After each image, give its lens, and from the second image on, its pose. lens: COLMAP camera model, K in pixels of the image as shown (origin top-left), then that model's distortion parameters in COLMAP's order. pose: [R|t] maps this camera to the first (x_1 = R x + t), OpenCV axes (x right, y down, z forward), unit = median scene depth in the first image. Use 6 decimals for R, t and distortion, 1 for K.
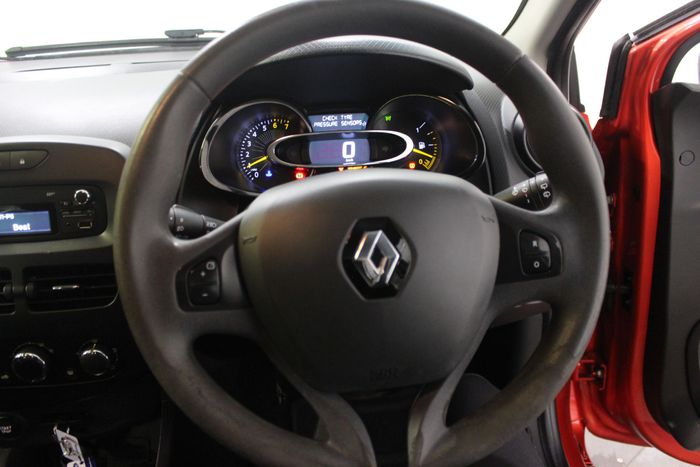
lens RADIAL K [[585.6, 0, 350.3], [0, 585.6, 231.3], [0, 0, 1]] dist [-0.115862, 0.073713]
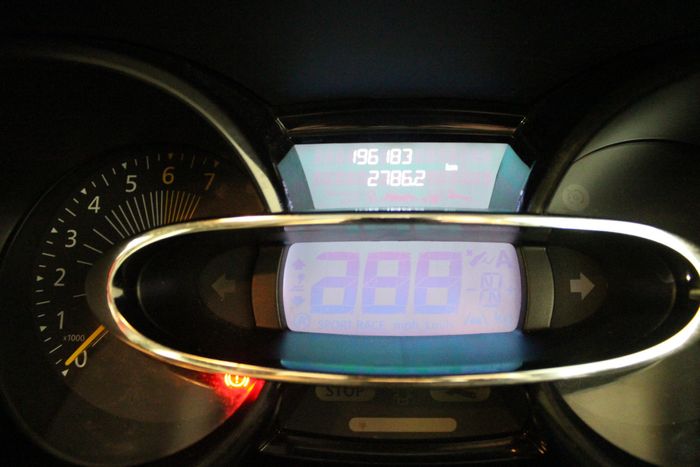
lens RADIAL K [[585.6, 0, 354.2], [0, 585.6, 234.7], [0, 0, 1]] dist [-0.115862, 0.073713]
pose [[0.993234, 0.054667, -0.102461, -0.013891], [-0.062042, 0.995599, -0.070238, -0.140907], [0.098171, 0.076120, 0.992254, 0.743605]]
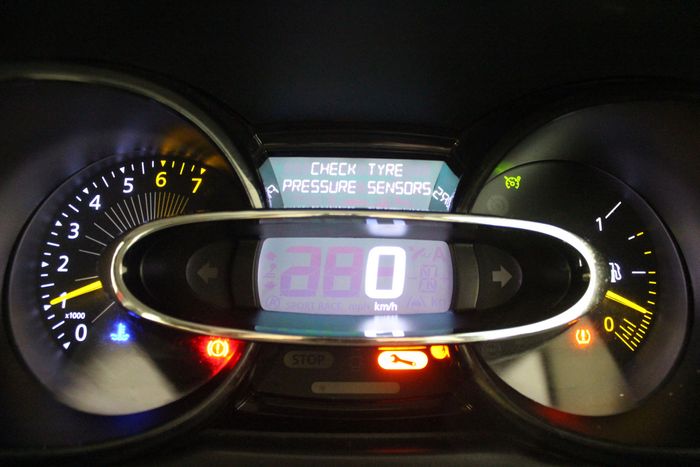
lens RADIAL K [[585.6, 0, 352.3], [0, 585.6, 229.5], [0, 0, 1]] dist [-0.115862, 0.073713]
pose [[0.997437, 0.069766, -0.015861, -0.017001], [-0.071228, 0.989177, -0.128277, -0.121189], [0.006741, 0.129078, 0.991612, 0.688600]]
